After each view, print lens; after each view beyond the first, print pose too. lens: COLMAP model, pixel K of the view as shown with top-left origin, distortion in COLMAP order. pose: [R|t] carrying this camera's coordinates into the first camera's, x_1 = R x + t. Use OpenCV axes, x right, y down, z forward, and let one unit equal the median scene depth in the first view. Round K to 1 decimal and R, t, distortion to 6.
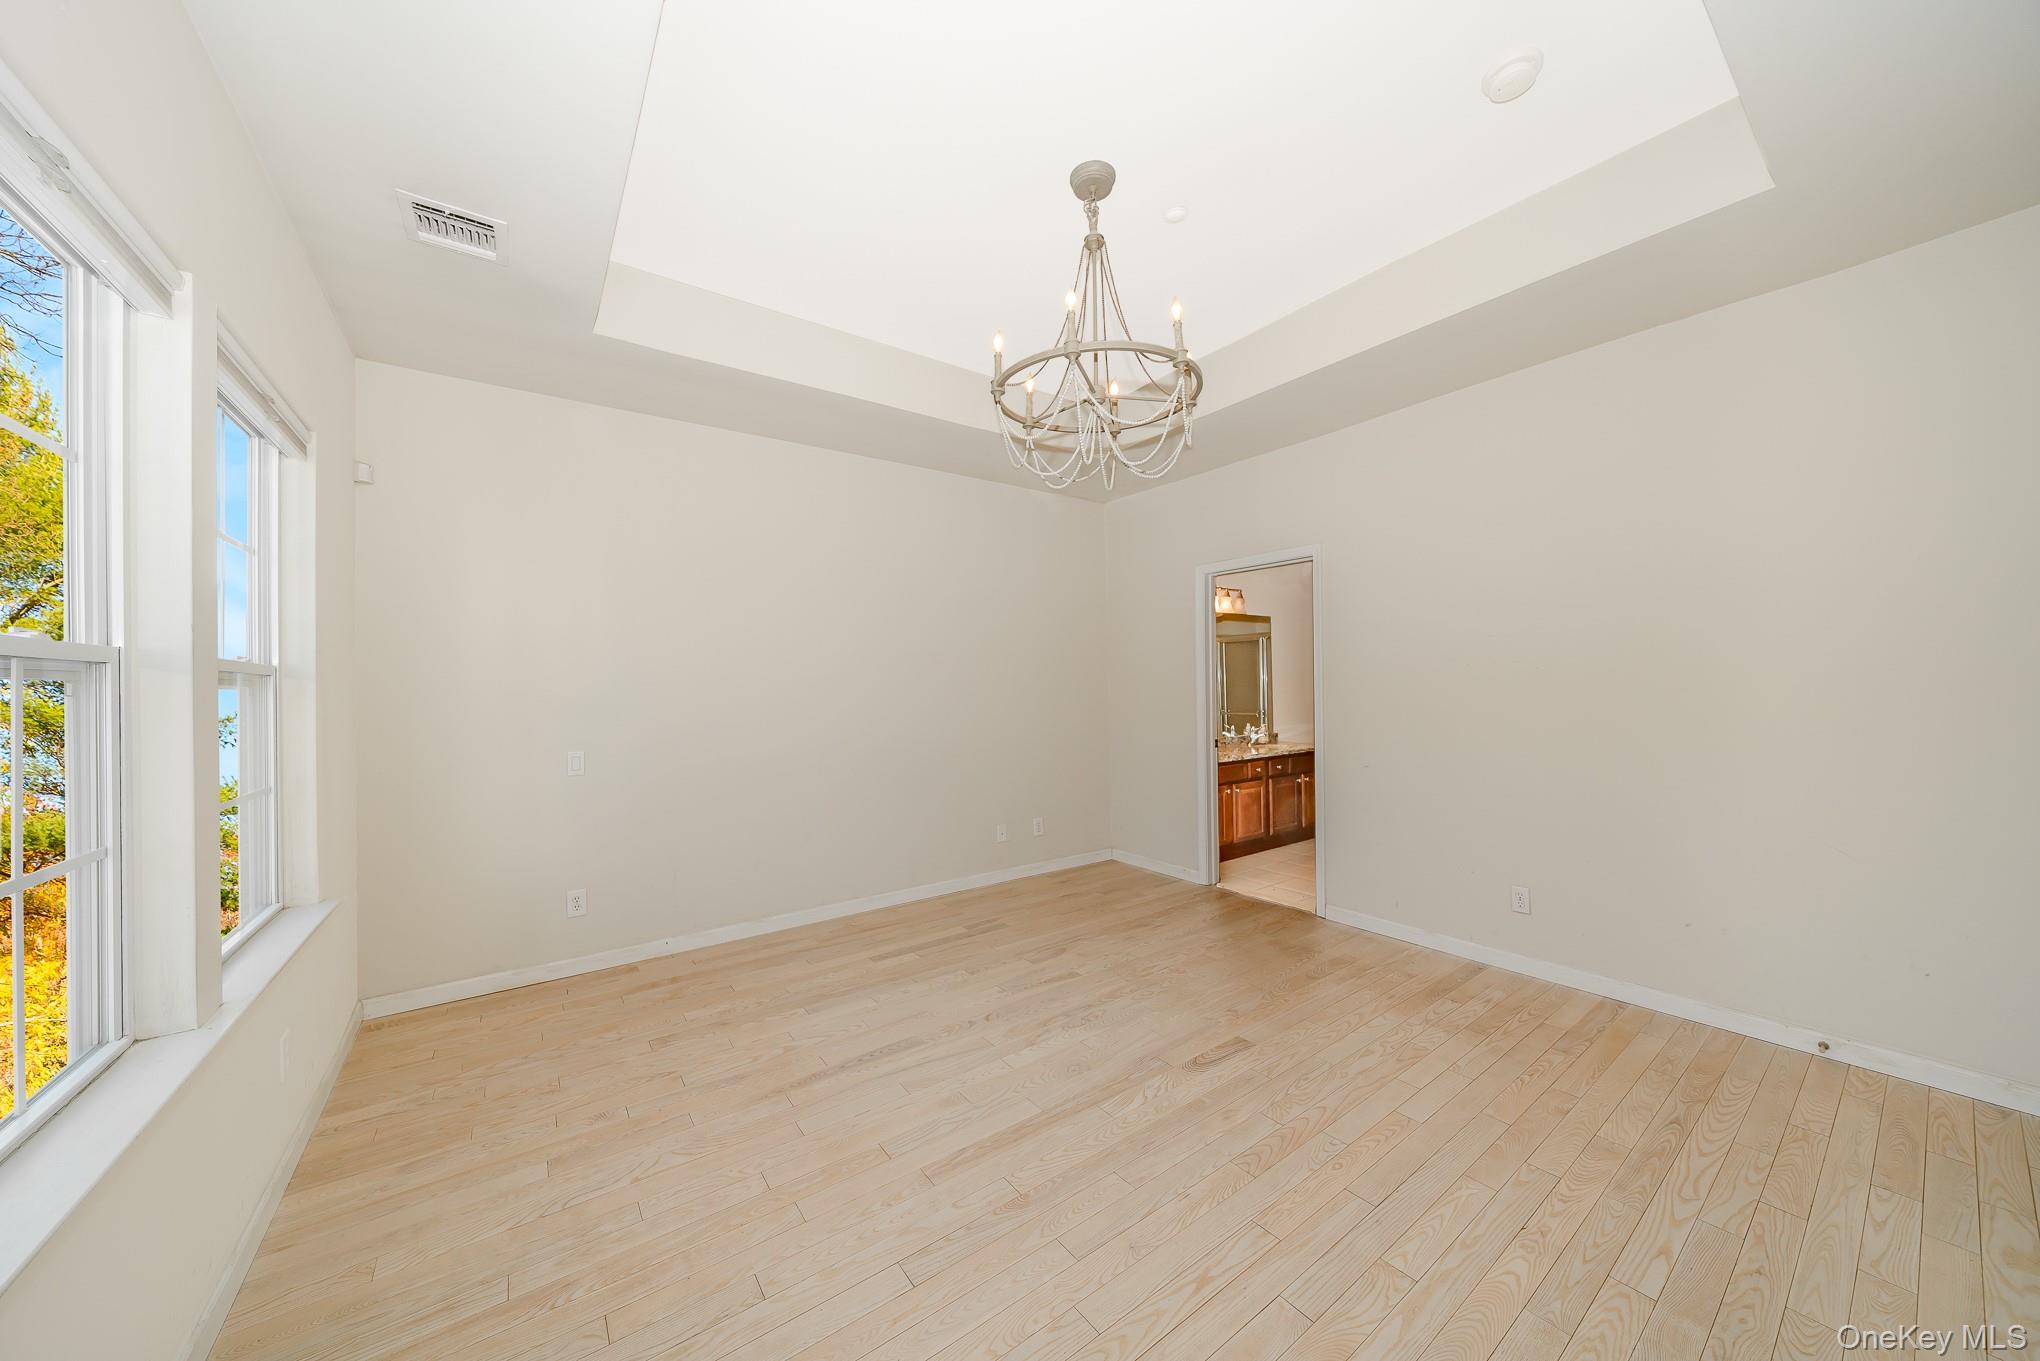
lens RADIAL K [[709.7, 0, 1020.0], [0, 709.7, 680.5], [0, 0, 1]] dist [-0.002373, -0.000221]
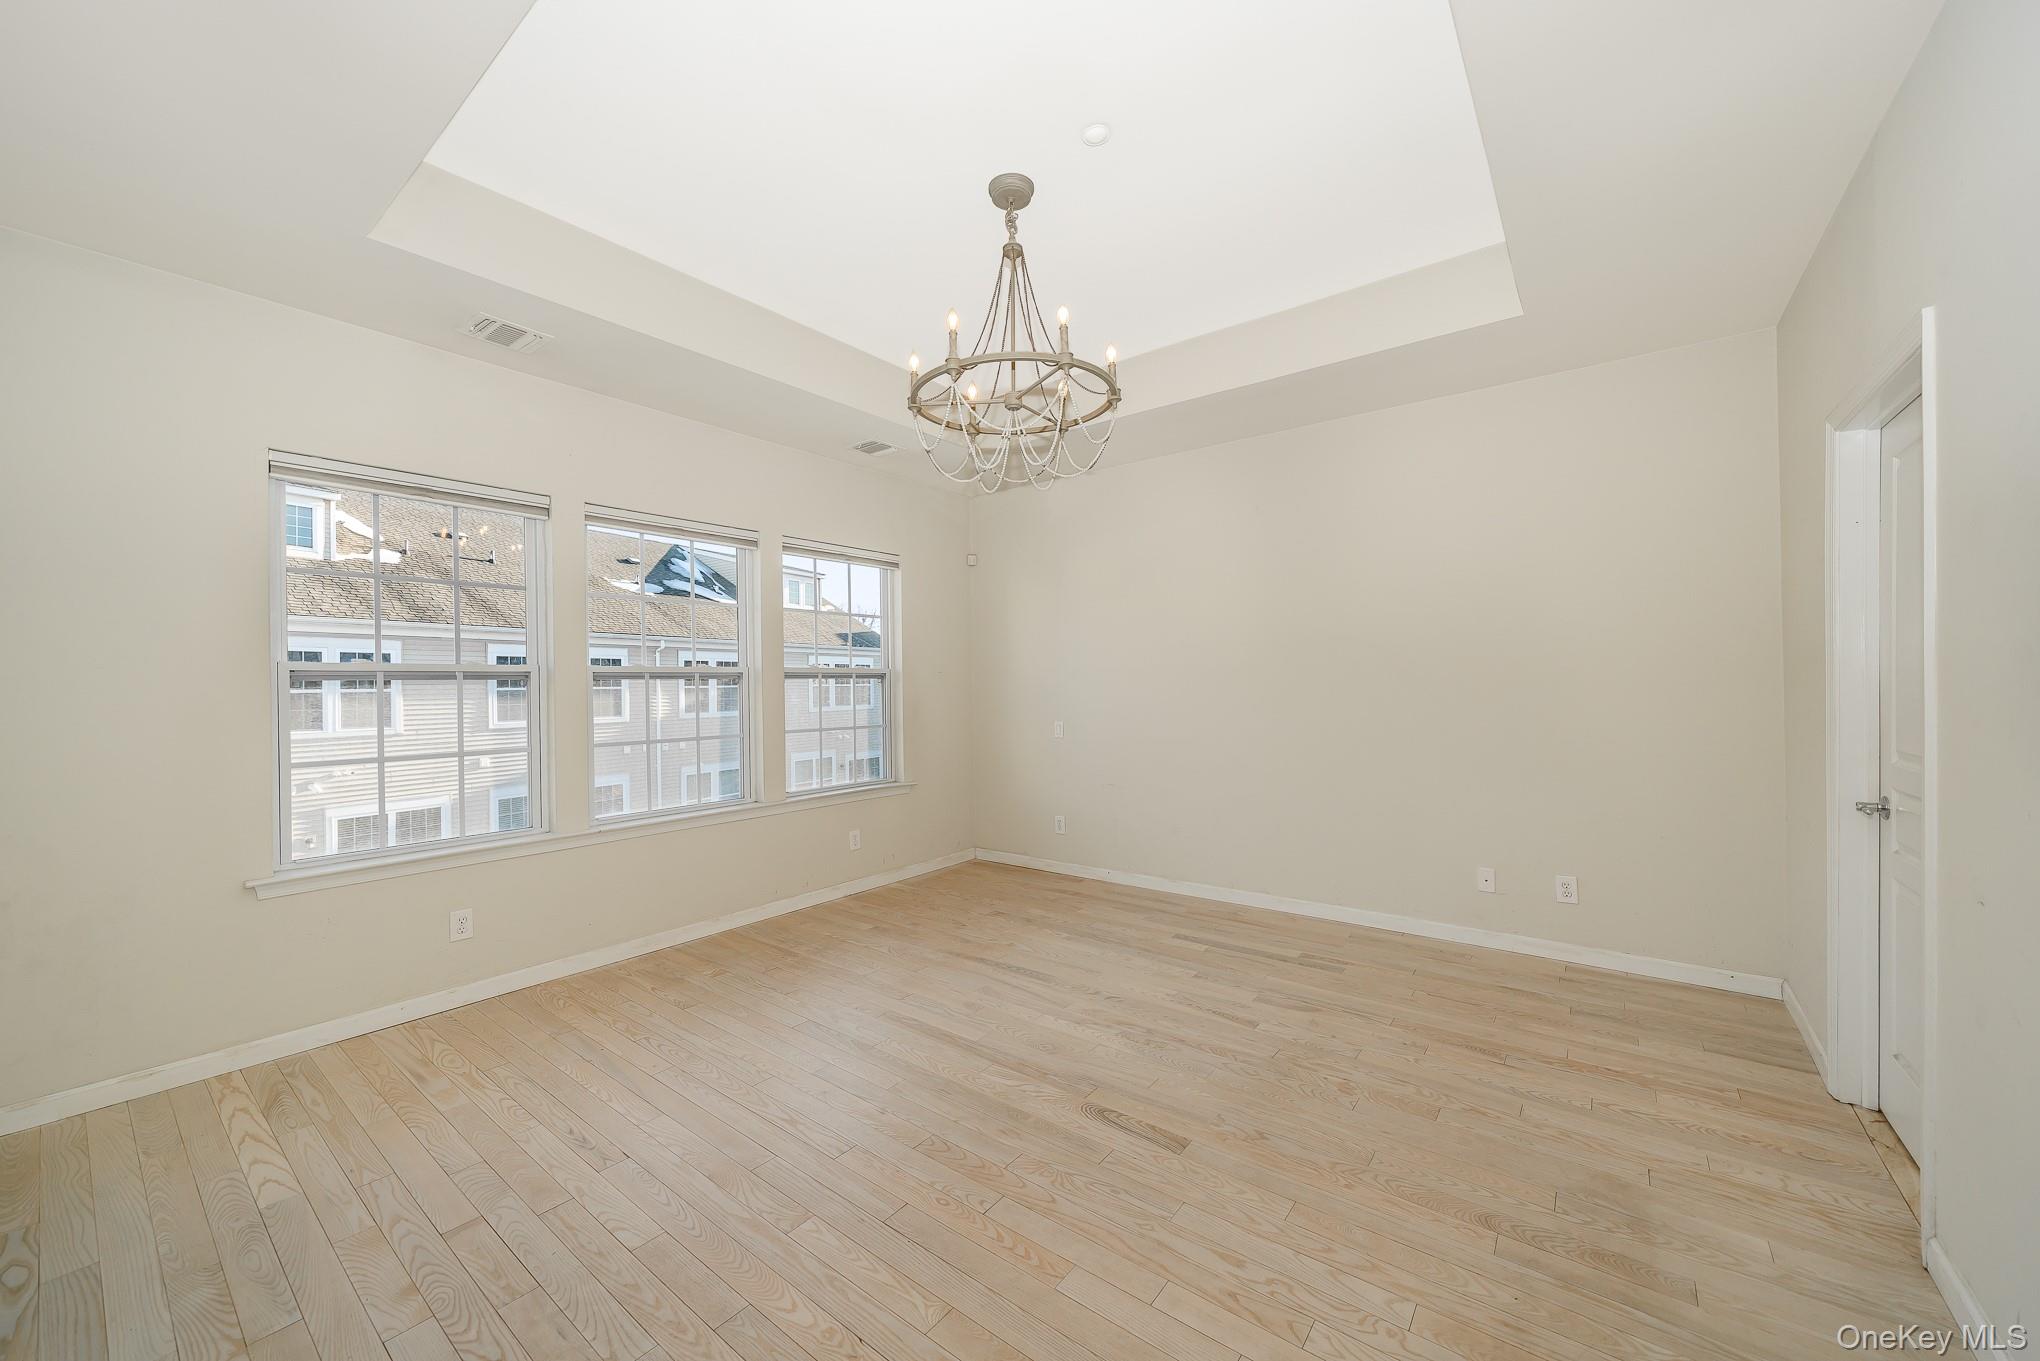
lens RADIAL K [[752.4, 0, 1020.0], [0, 752.4, 680.5], [0, 0, 1]] dist [-0.001404, -0.000080]
pose [[0.272630, 0.007120, -0.962093, 0.863593], [0.015983, 0.999801, 0.011928, -0.004357], [0.961986, -0.018629, 0.272462, 0.512586]]
